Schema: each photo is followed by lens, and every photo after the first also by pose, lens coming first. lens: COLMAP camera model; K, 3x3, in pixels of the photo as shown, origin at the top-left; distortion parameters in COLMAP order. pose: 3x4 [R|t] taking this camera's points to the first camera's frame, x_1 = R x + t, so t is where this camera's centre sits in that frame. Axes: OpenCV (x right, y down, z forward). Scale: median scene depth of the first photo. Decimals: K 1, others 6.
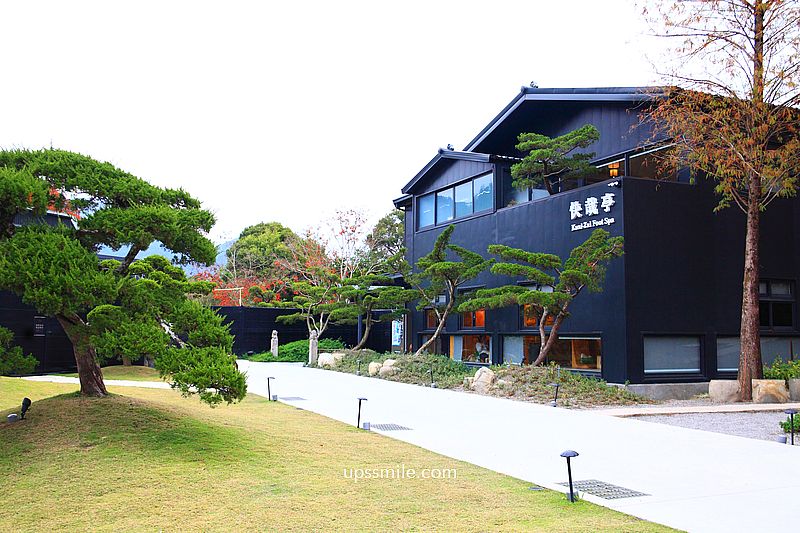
lens RADIAL K [[803.5, 0, 400.0], [0, 803.5, 266.5], [0, 0, 1]] dist [0.002932, 0.016435]
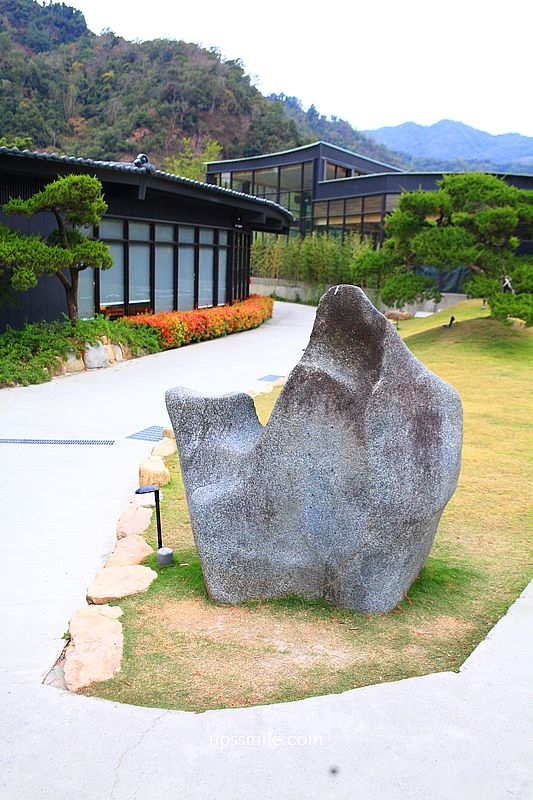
lens RADIAL K [[709.7, 0, 266.5], [0, 709.7, 400.0], [0, 0, 1]] dist [-0.075978, 0.118958]
pose [[0.511888, 0.176727, -0.840677, 0.300066], [0.045945, 0.971577, 0.232220, -0.019041], [0.857823, -0.157496, 0.489219, -0.080408]]
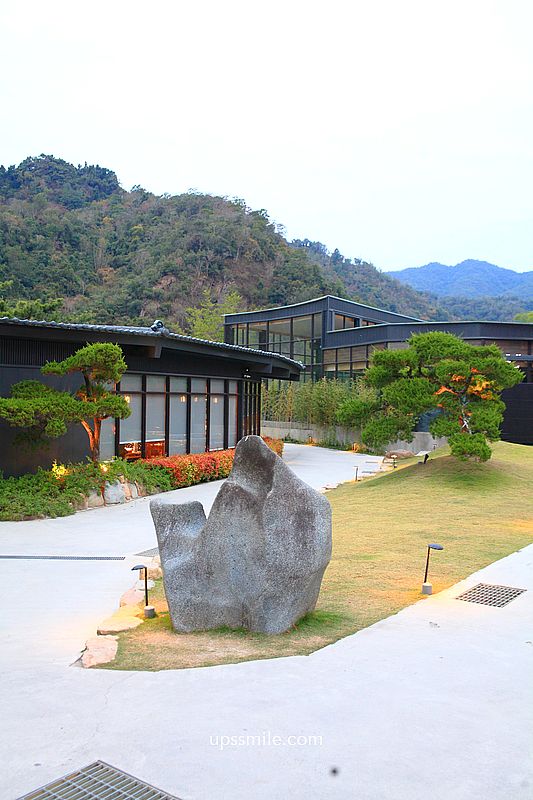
lens RADIAL K [[742.0, 0, 266.5], [0, 742.0, 400.0], [0, 0, 1]] dist [-0.041304, 0.008016]
pose [[0.478115, 0.000414, -0.878297, 0.434327], [0.064524, 0.997281, 0.035595, -0.030567], [0.875924, -0.073690, 0.476788, -0.116597]]
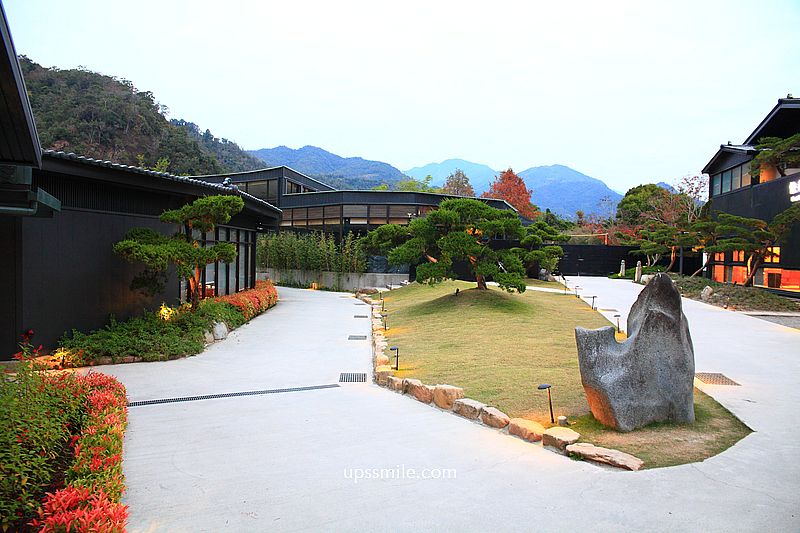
lens RADIAL K [[562.4, 0, 401.5], [0, 562.4, 265.5], [0, 0, 1]] dist [-0.115274, 0.107962]
pose [[0.812065, 0.019950, -0.583226, 0.220818], [0.037632, 0.995545, 0.086451, -0.040075], [0.582352, -0.092152, 0.807696, -0.295367]]
